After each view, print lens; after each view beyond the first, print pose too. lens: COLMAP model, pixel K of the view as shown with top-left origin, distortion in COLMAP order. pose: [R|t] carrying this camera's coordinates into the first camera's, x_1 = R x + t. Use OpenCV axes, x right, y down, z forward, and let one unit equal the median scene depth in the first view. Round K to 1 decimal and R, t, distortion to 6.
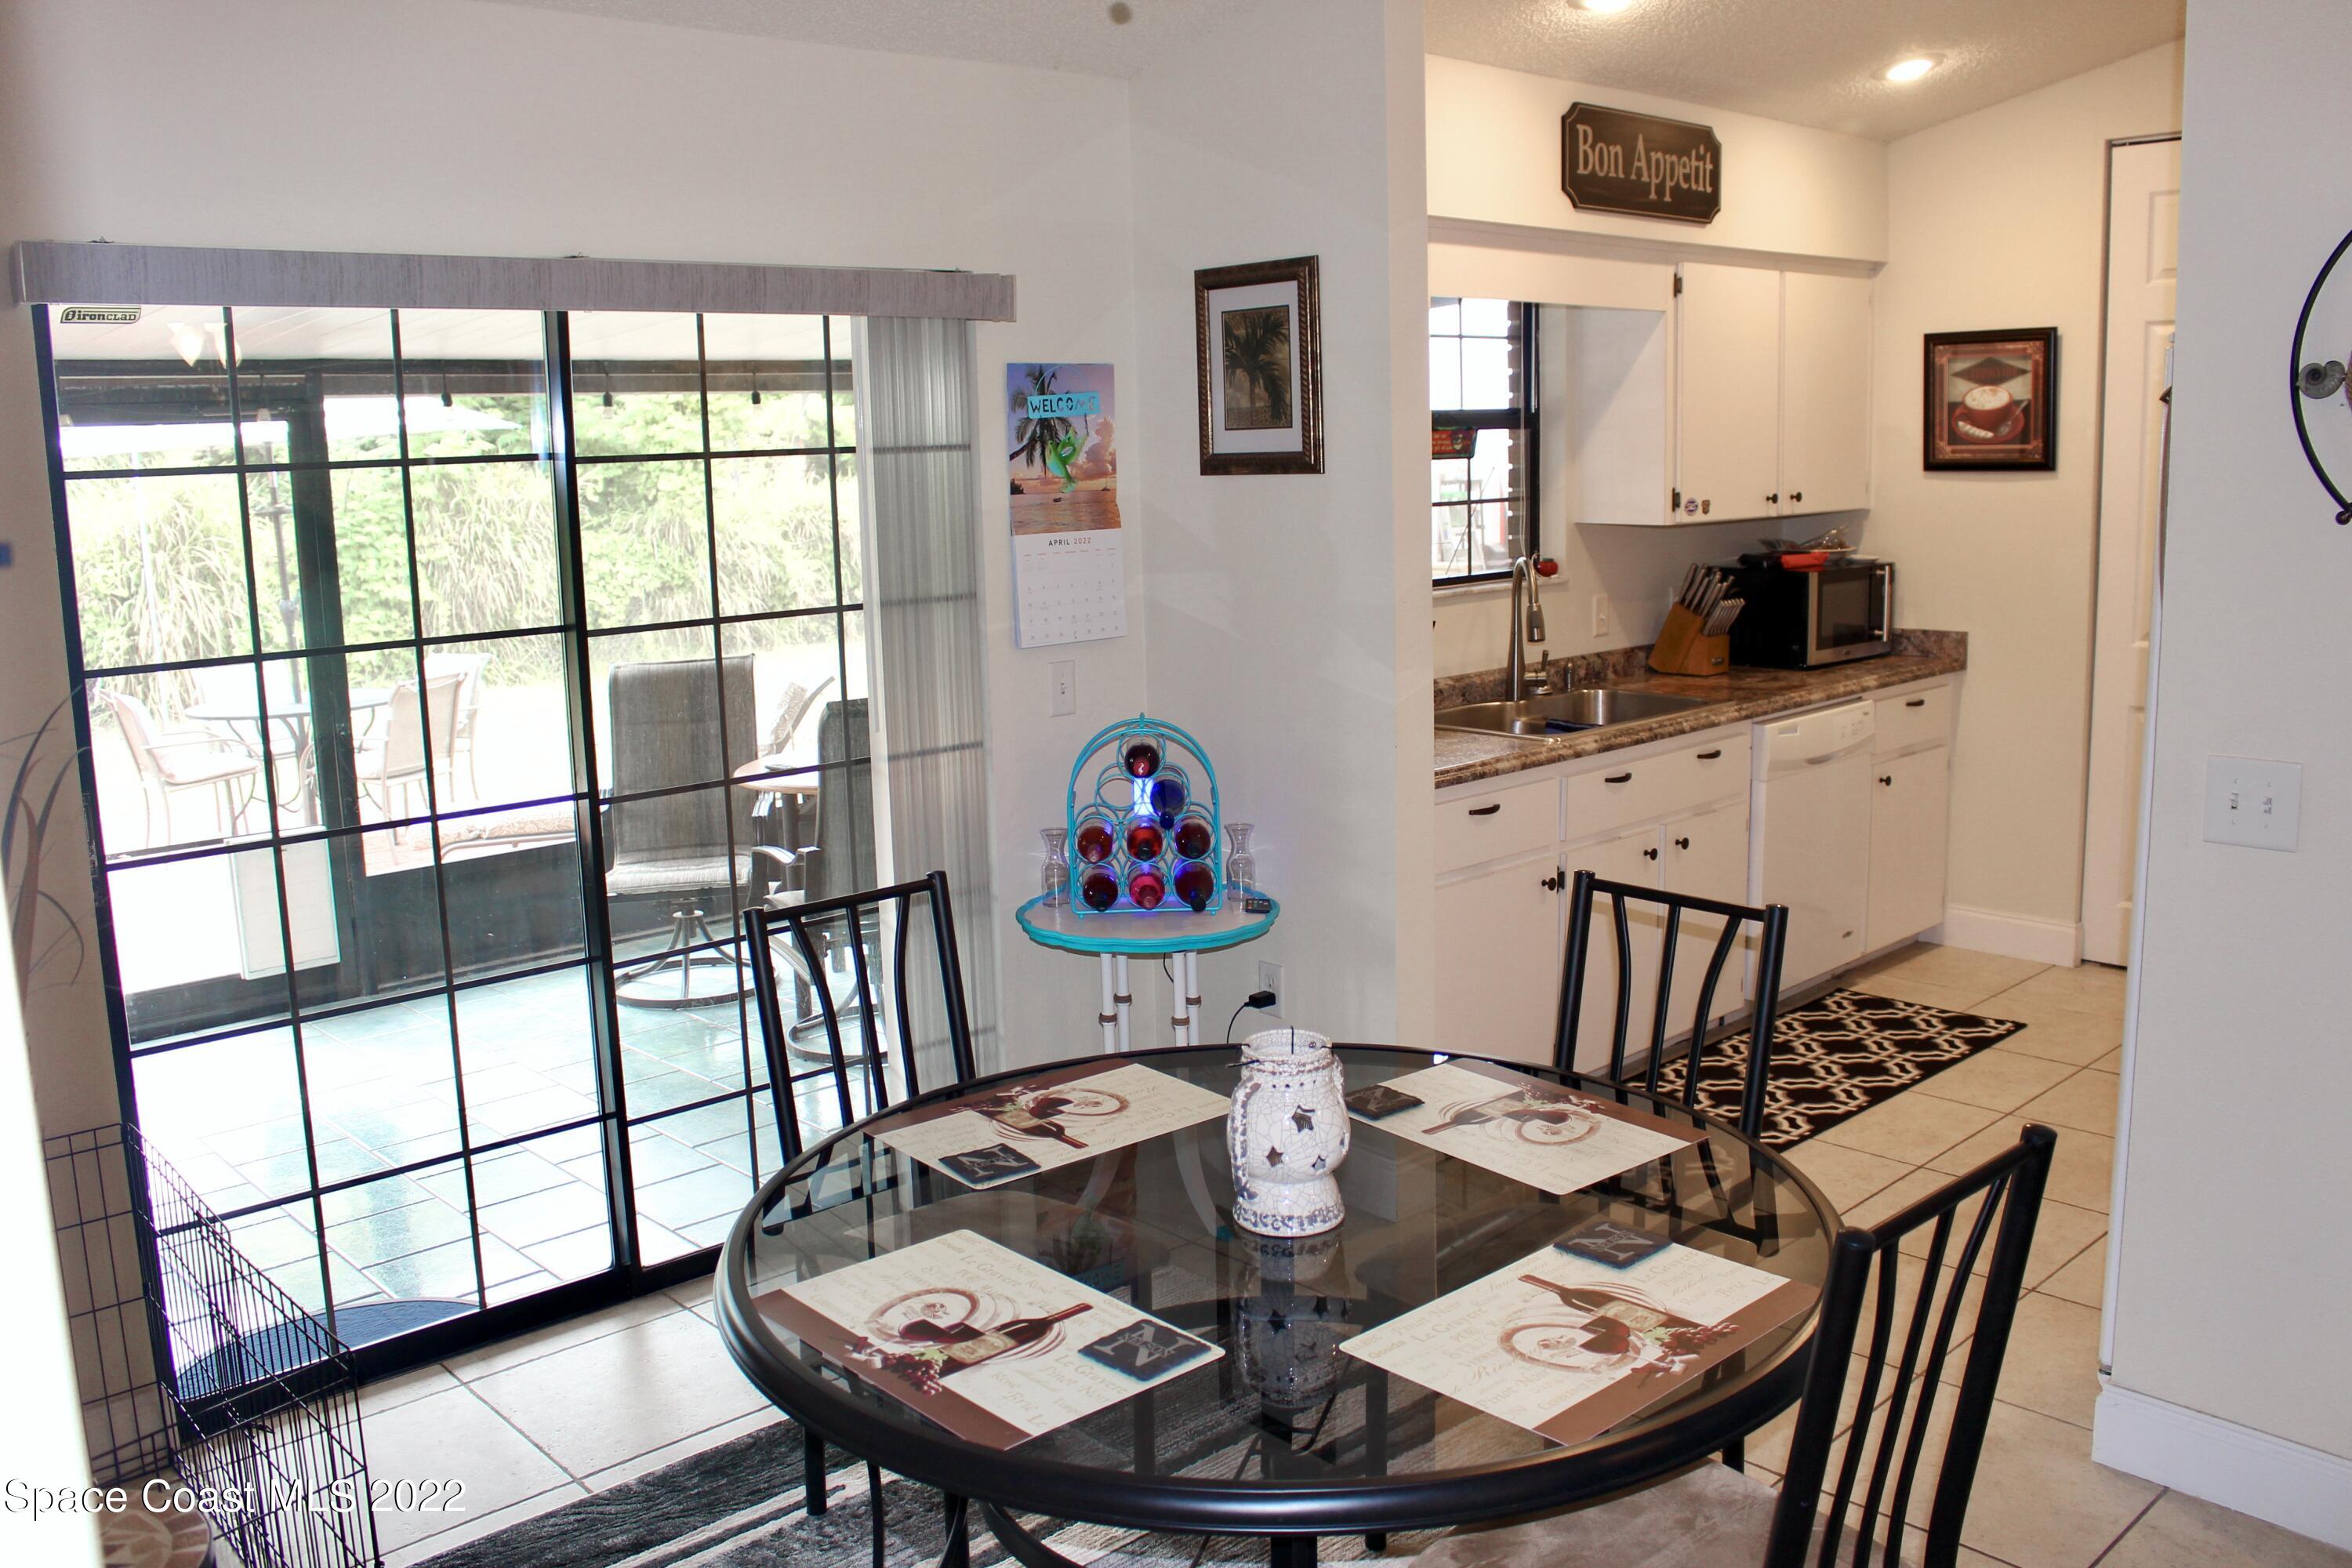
lens RADIAL K [[1938.0, 0, 1164.4], [0, 1938.0, 774.2], [0, 0, 1]] dist [-0.153899, 0.117114]
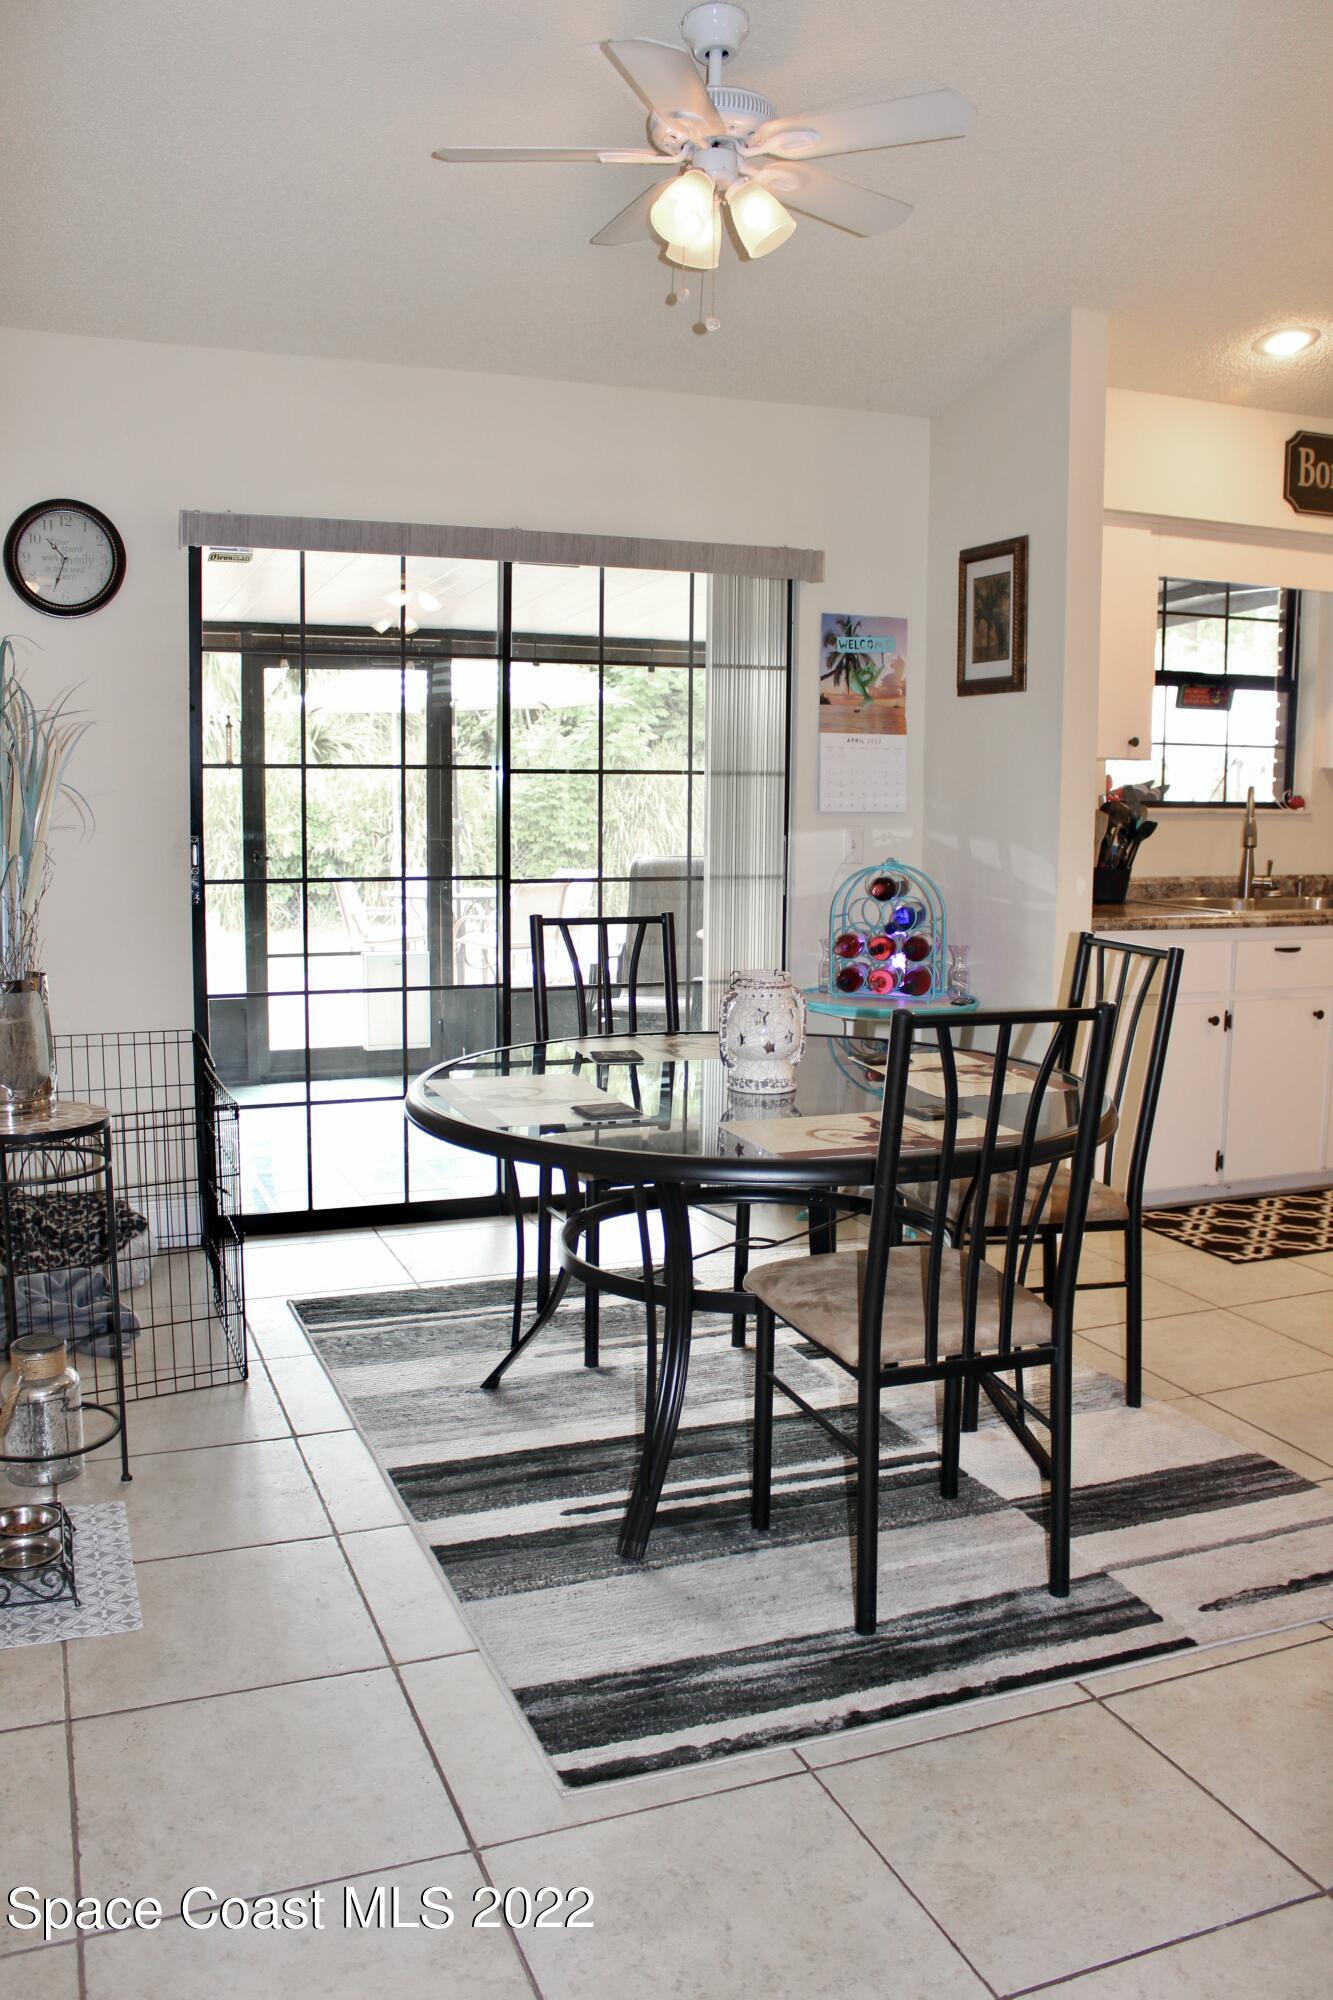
lens RADIAL K [[1648.0, 0, 670.4], [0, 1648.0, 1001.2], [0, 0, 1]] dist [-0.153899, 0.117114]
pose [[0.933699, 0.083742, -0.348128, 0.199977], [-0.095398, 0.995303, -0.016444, 0.081555], [0.345116, 0.048564, 0.937303, -0.131698]]
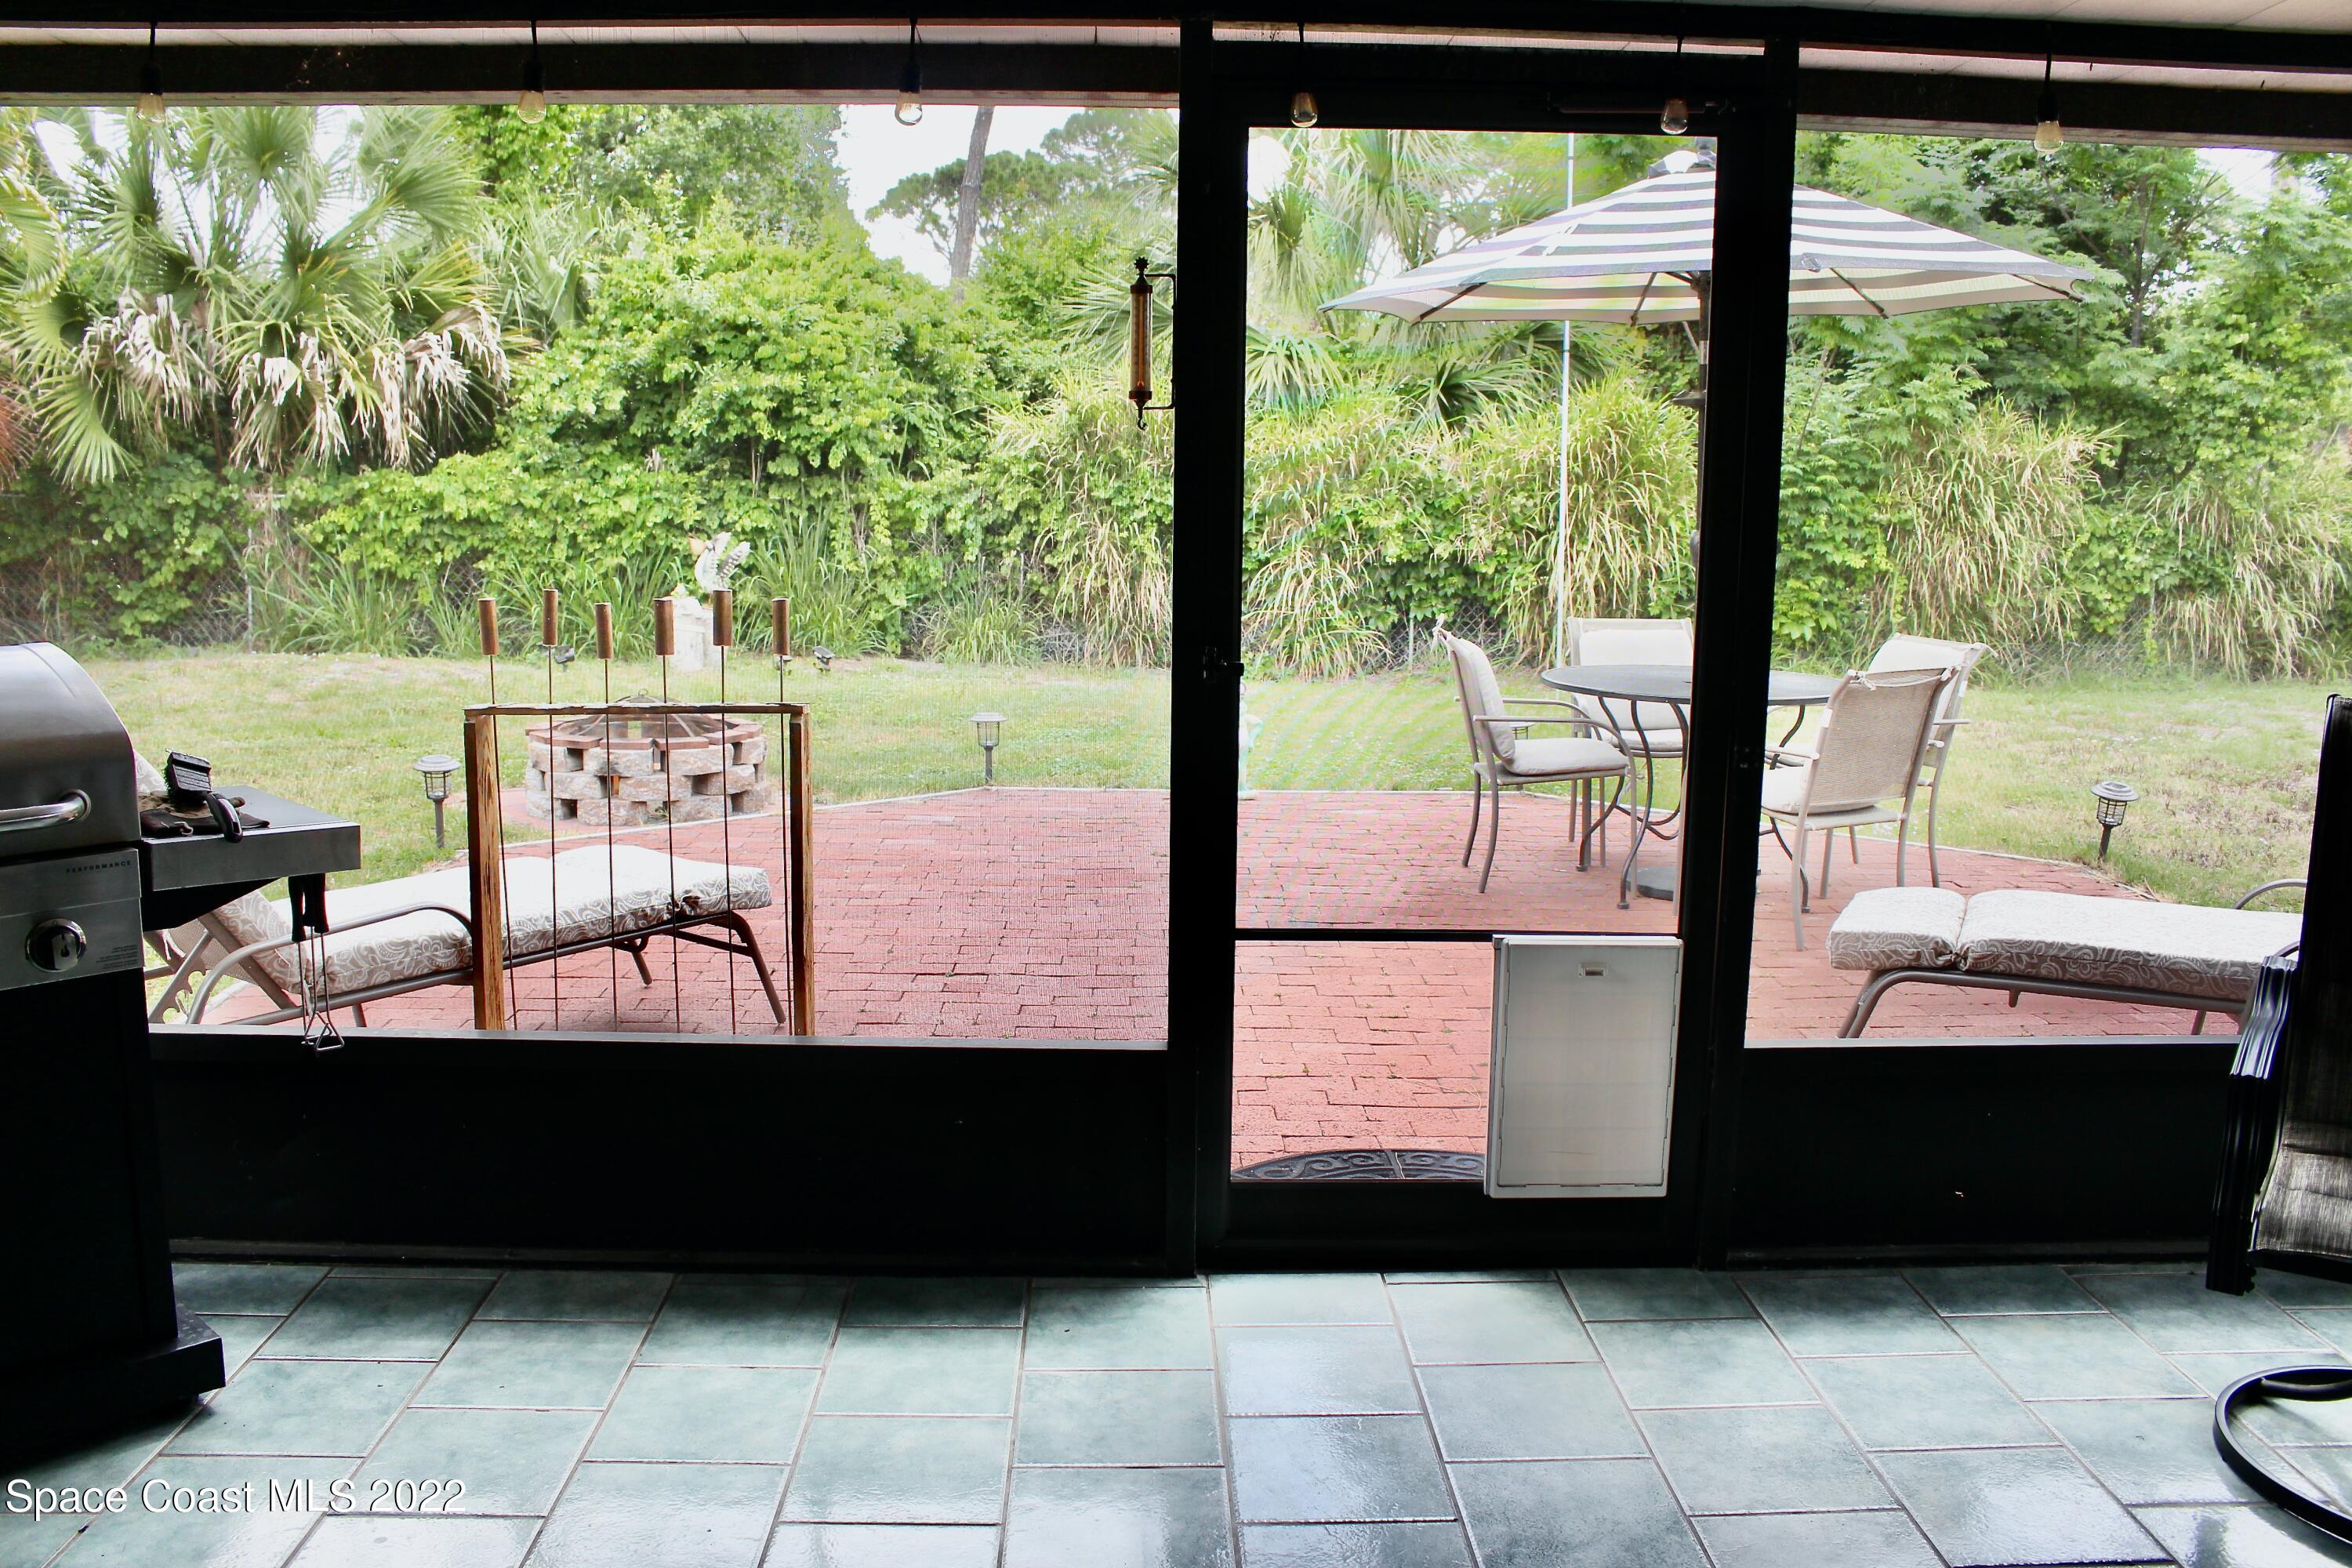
lens RADIAL K [[1938.0, 0, 1168.3], [0, 1938.0, 778.6], [0, 0, 1]] dist [-0.153899, 0.117114]
pose [[0.749777, 0.149499, -0.644582, -0.263495], [-0.143022, 0.987730, 0.062722, -0.034642], [0.646049, 0.045162, 0.761958, 0.611189]]
